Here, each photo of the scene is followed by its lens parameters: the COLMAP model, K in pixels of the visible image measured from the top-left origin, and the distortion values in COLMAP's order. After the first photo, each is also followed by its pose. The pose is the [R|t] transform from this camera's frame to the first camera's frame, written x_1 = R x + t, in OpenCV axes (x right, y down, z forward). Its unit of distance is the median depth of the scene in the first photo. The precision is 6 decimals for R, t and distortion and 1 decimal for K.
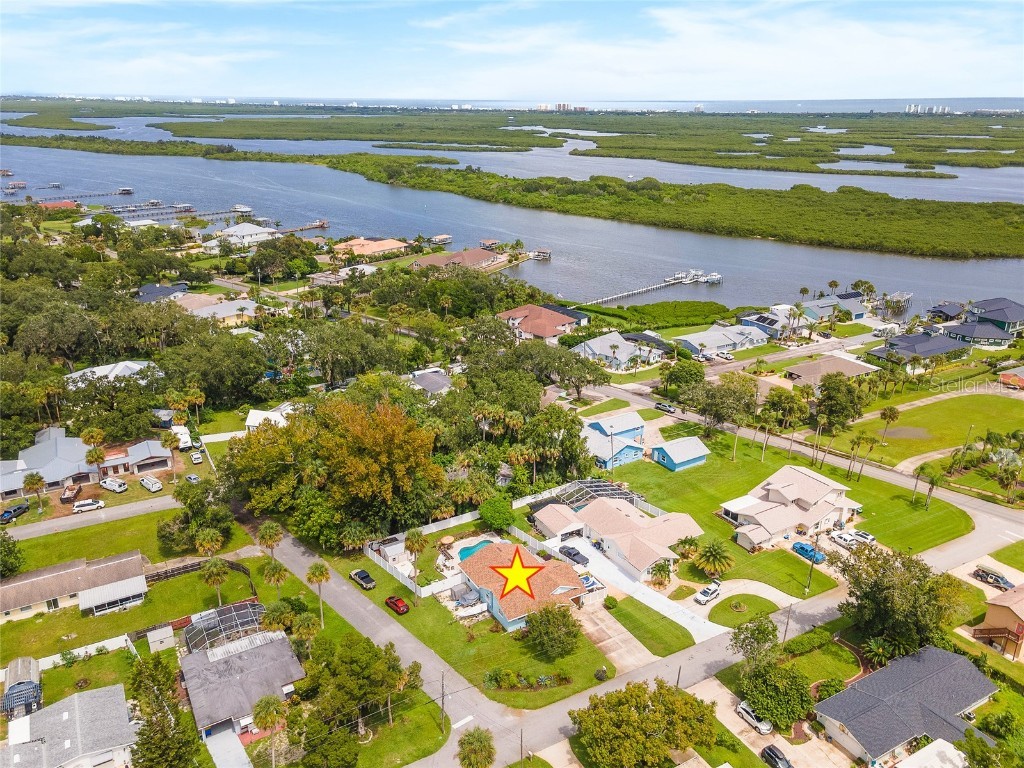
lens RADIAL K [[744.9, 0, 517.2], [0, 744.9, 384.4], [0, 0, 1]] dist [0.034398, 0.004201]
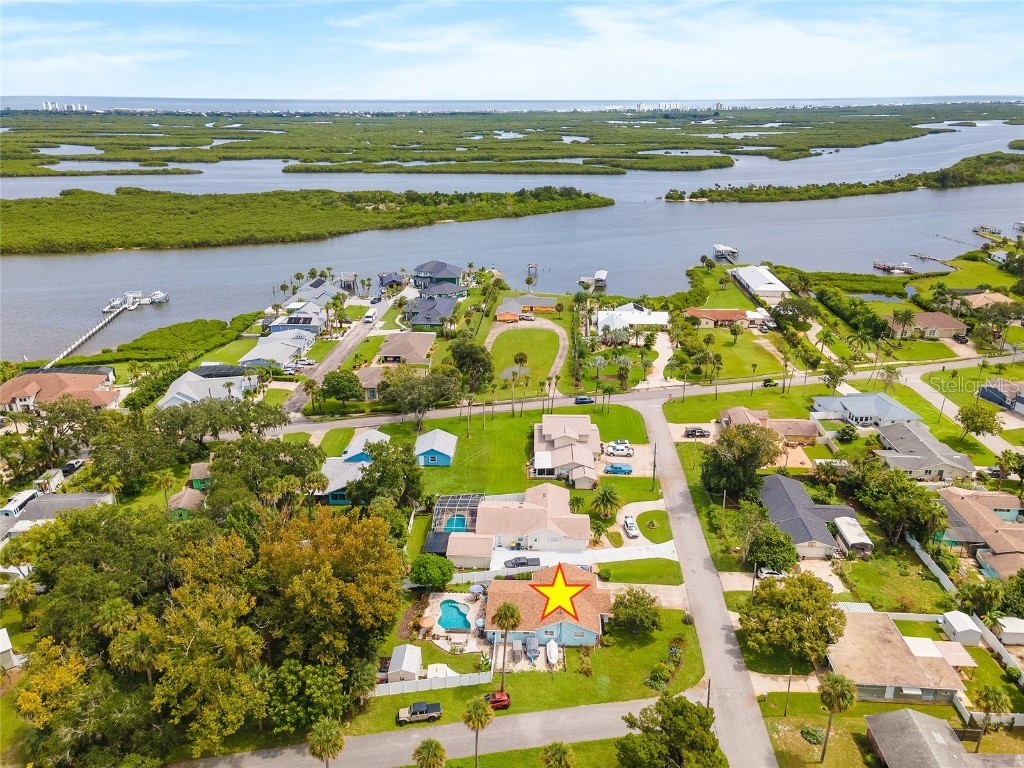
lens RADIAL K [[728.0, 0, 523.1], [0, 728.0, 383.7], [0, 0, 1]] dist [0.026260, 0.004478]
pose [[0.548147, -0.303111, 0.779525, -0.379495], [0.295818, 0.942038, 0.158289, -0.093183], [-0.782321, 0.143831, 0.606041, 0.236945]]
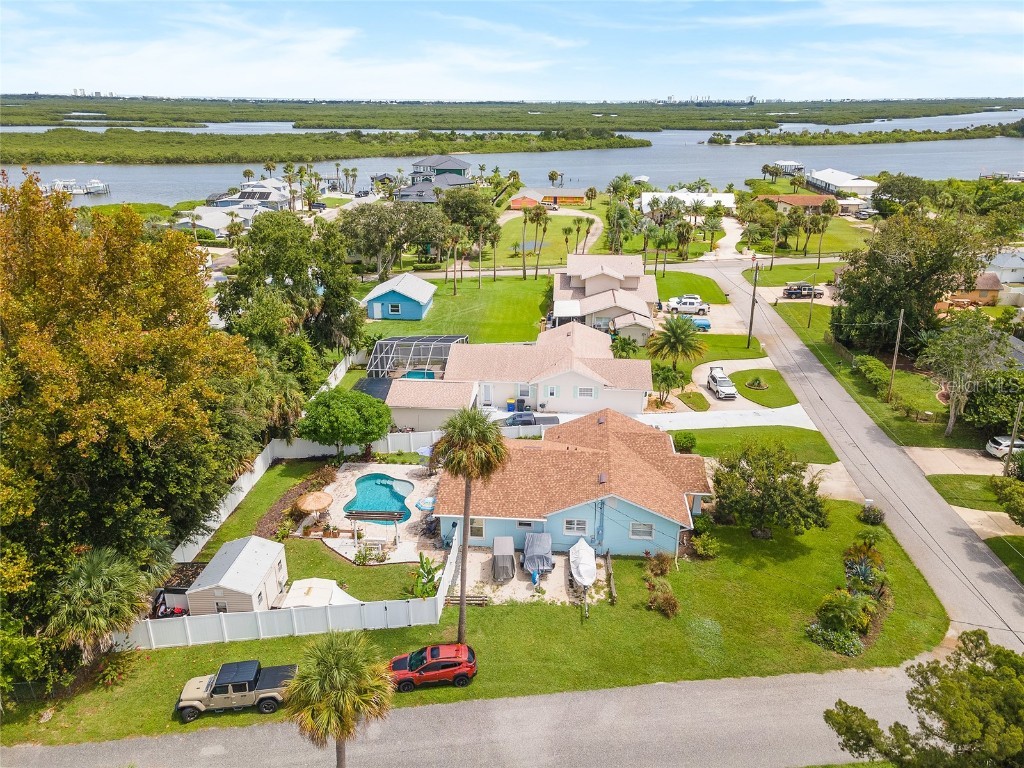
lens RADIAL K [[731.4, 0, 518.6], [0, 731.4, 382.3], [0, 0, 1]] dist [0.022379, 0.038712]
pose [[0.583039, -0.296391, 0.756450, -0.195458], [0.290503, 0.945579, 0.146589, 0.076236], [-0.758731, 0.134284, 0.637412, 0.418262]]
